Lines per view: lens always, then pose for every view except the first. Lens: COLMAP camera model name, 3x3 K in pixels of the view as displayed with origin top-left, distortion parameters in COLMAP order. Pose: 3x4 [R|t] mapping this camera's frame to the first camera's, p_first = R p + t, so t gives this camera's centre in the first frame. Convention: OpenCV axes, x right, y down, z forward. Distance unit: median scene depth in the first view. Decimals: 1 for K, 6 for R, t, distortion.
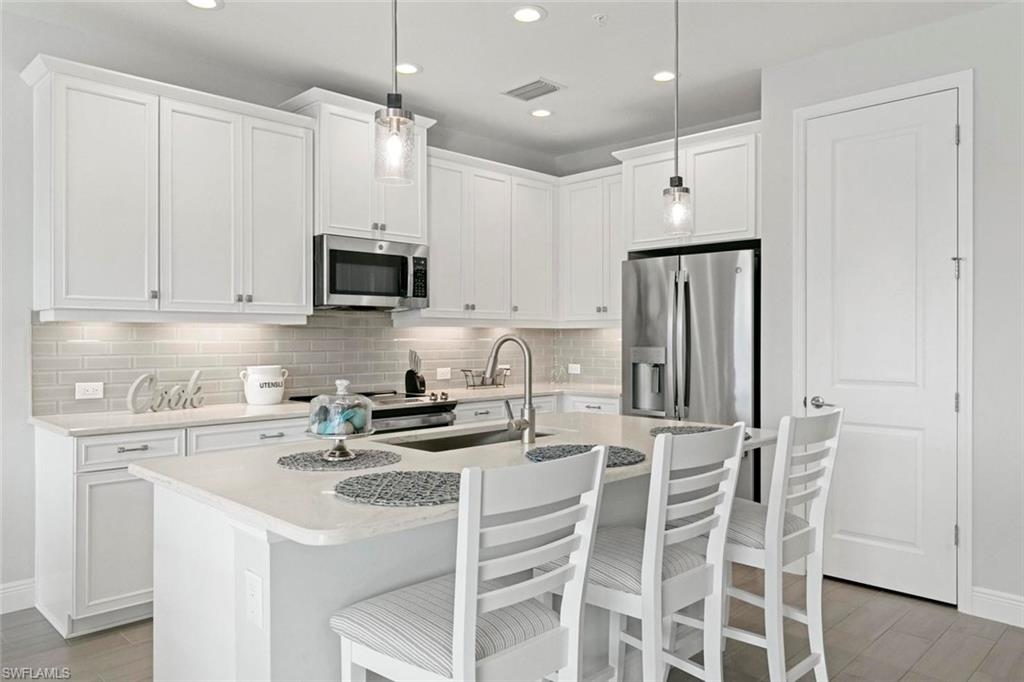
lens RADIAL K [[722.8, 0, 508.3], [0, 722.8, 339.9], [0, 0, 1]] dist [-0.005798, 0.005215]
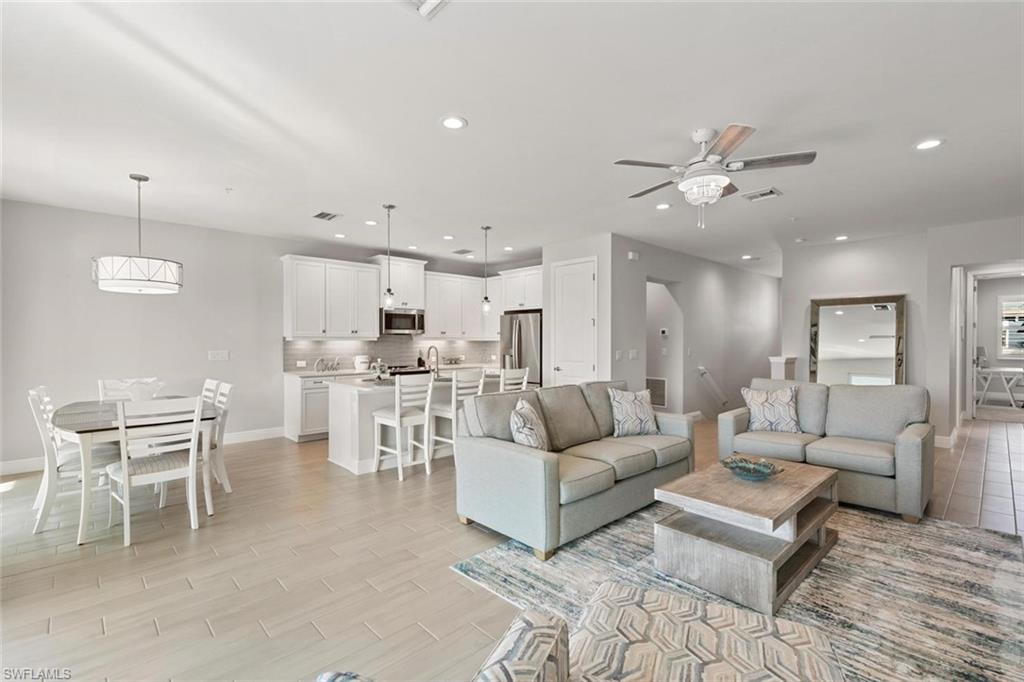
lens RADIAL K [[457.3, 0, 511.7], [0, 457.3, 342.6], [0, 0, 1]] dist [-0.000262, -0.001783]
pose [[0.999596, -0.000105, -0.028429, 0.276795], [0.000167, 0.999998, 0.002149, -0.016845], [0.028429, -0.002153, 0.999594, -0.711053]]
